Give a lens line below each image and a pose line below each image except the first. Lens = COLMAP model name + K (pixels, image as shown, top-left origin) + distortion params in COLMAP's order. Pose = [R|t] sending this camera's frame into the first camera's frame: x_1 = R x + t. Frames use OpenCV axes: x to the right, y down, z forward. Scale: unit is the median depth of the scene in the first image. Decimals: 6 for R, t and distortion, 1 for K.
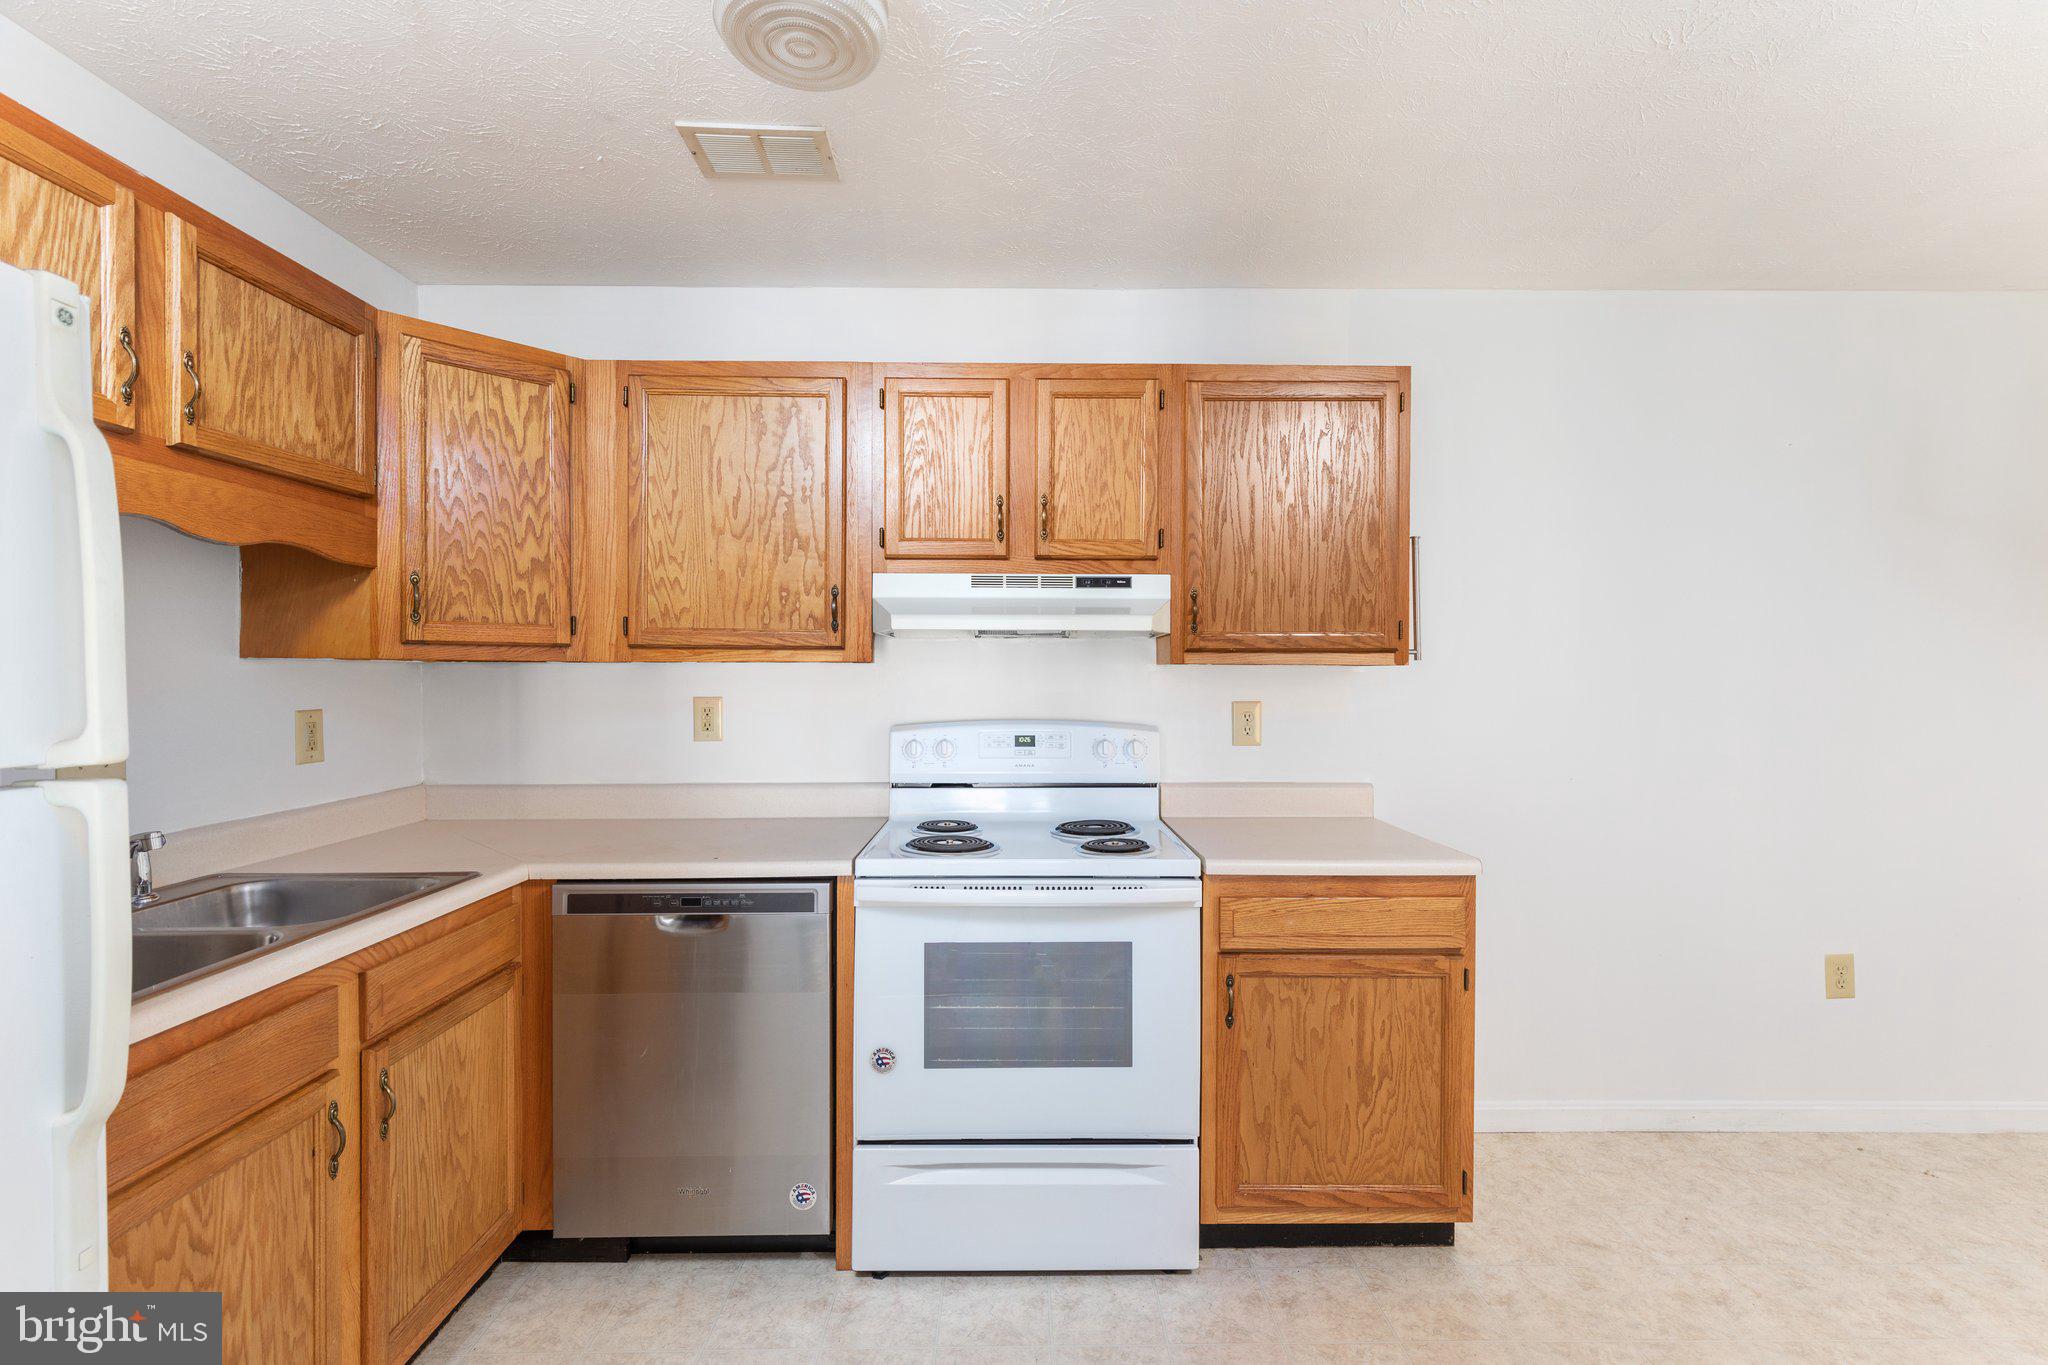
lens RADIAL K [[921.5, 0, 1031.3], [0, 921.5, 679.0], [0, 0, 1]] dist [0.006990, -0.000370]
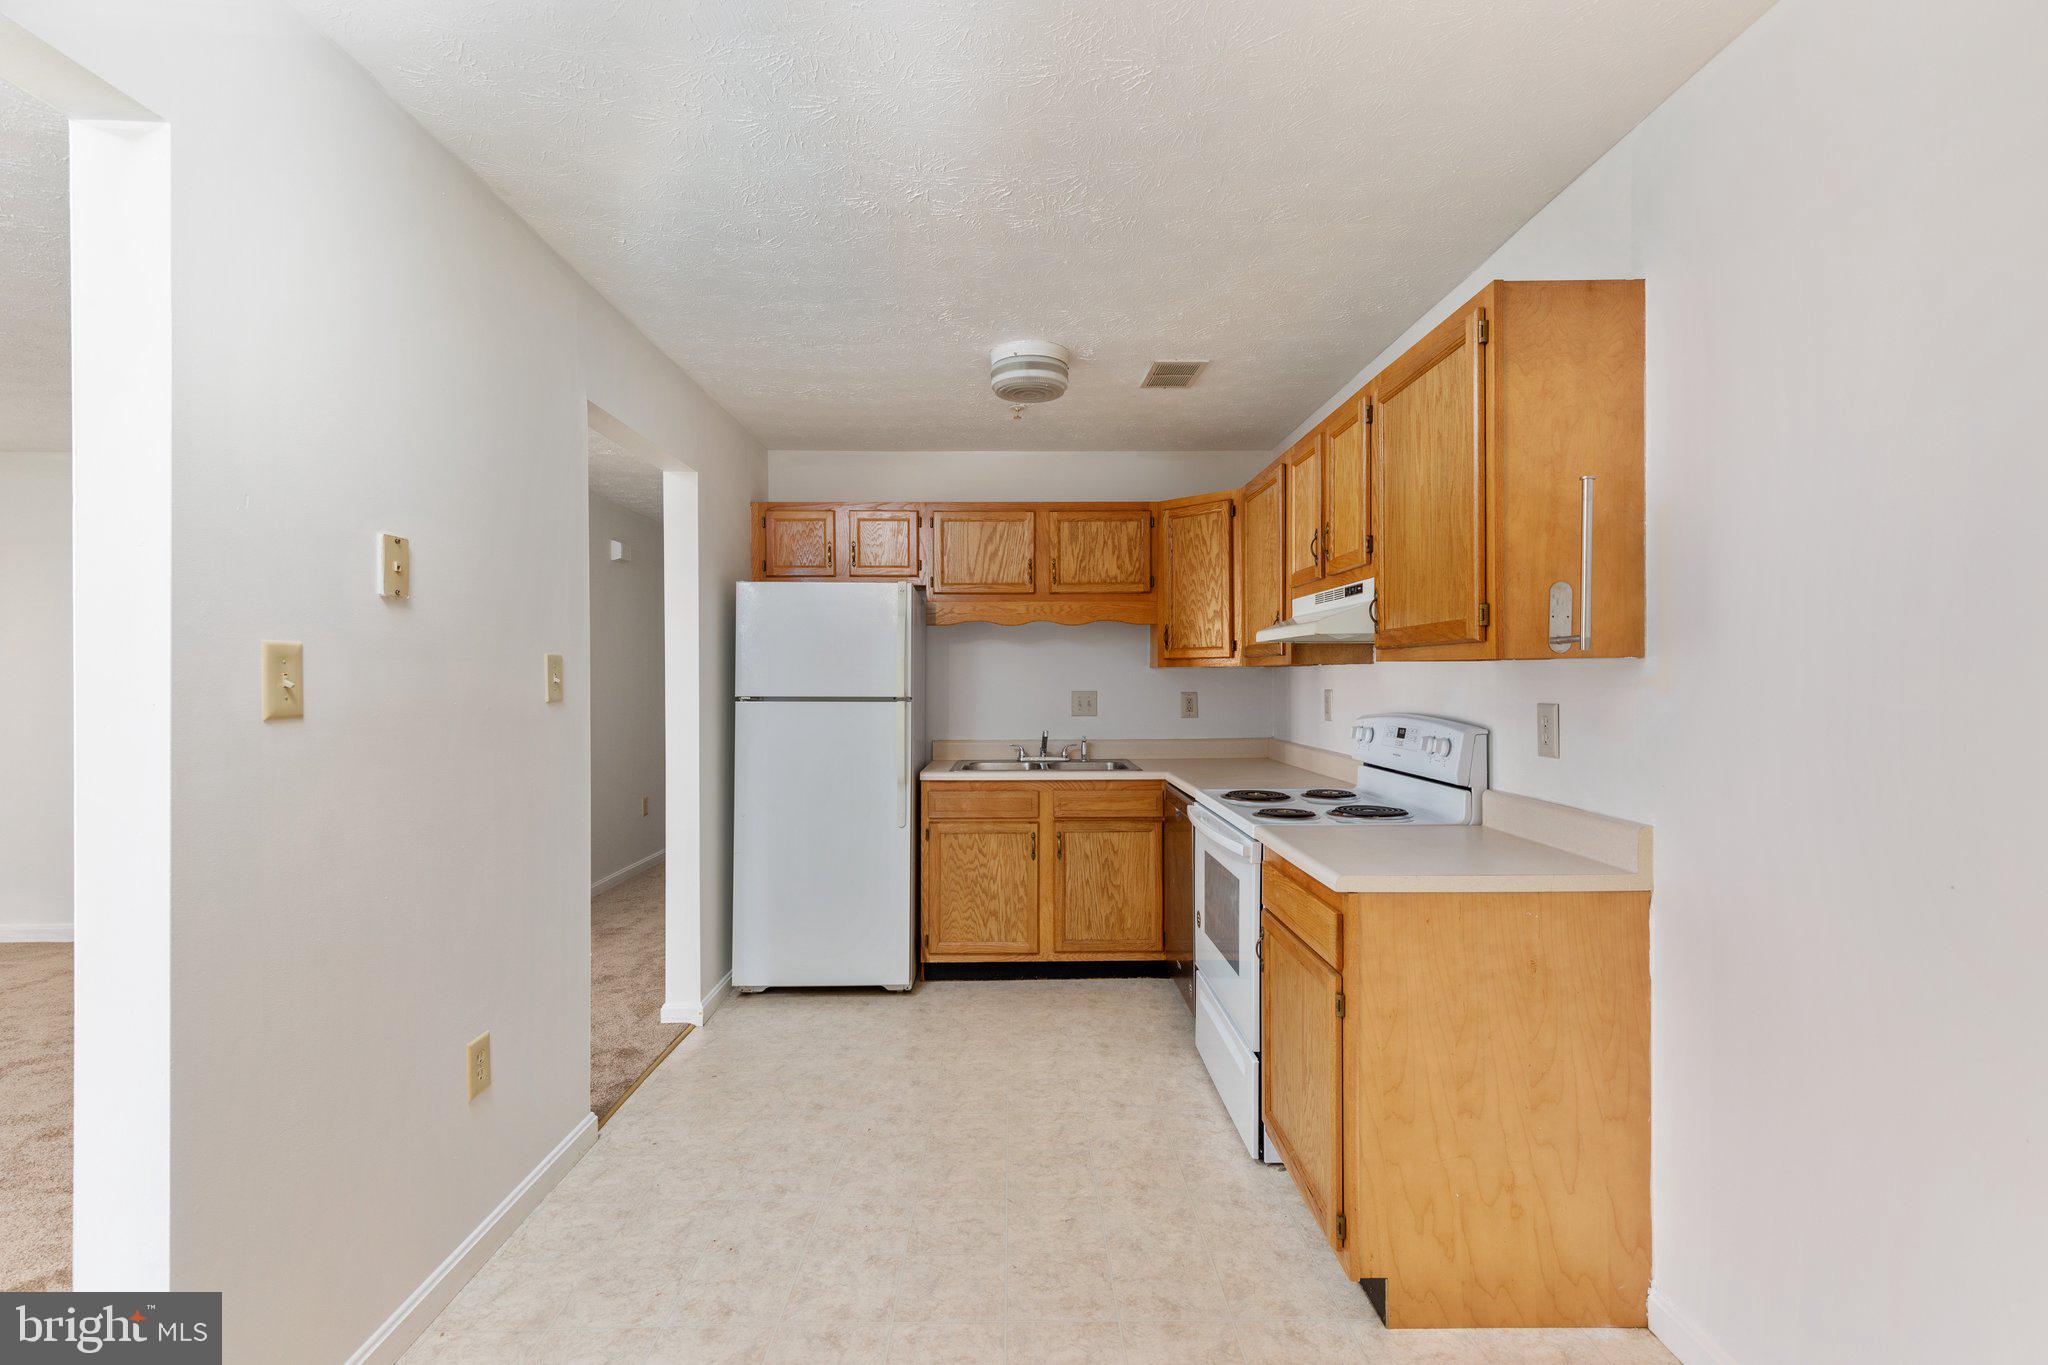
lens RADIAL K [[921.5, 0, 1025.9], [0, 921.5, 676.1], [0, 0, 1]] dist [0.006990, -0.000370]
pose [[0.002009, -0.001464, -0.999997, 1.214208], [-0.001600, 0.999998, -0.001467, 0.001323], [0.999997, 0.001603, 0.002006, 0.603247]]
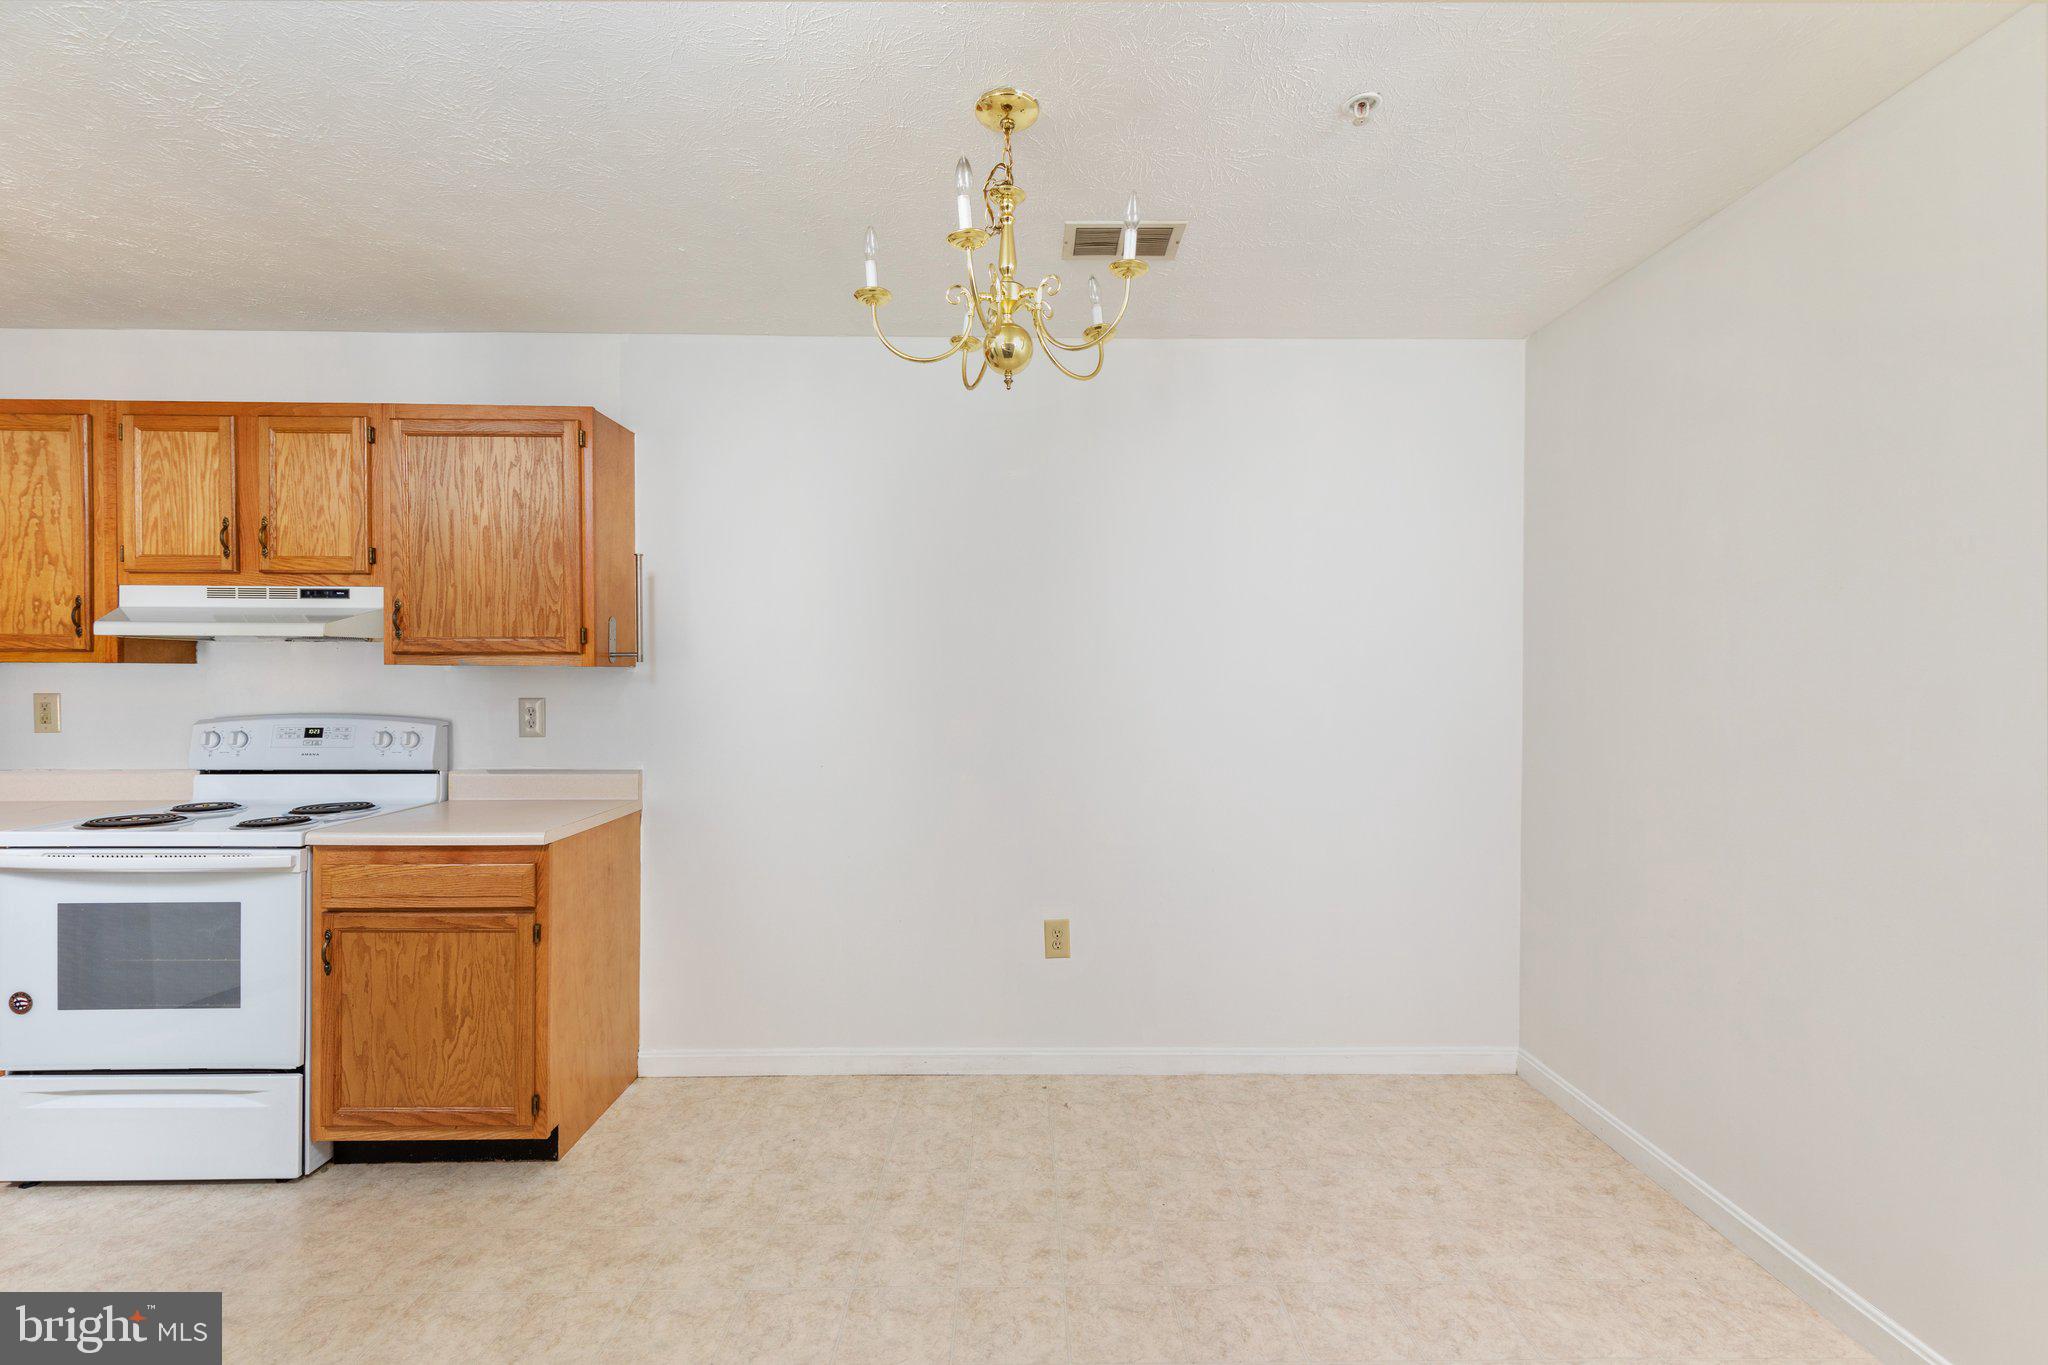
lens RADIAL K [[921.5, 0, 1025.4], [0, 921.5, 686.9], [0, 0, 1]] dist [0.006990, -0.000370]
pose [[0.999998, 0.001137, 0.001909, 0.958238], [-0.001154, 0.999957, 0.009190, -0.000636], [-0.001899, -0.009192, 0.999956, -0.155131]]
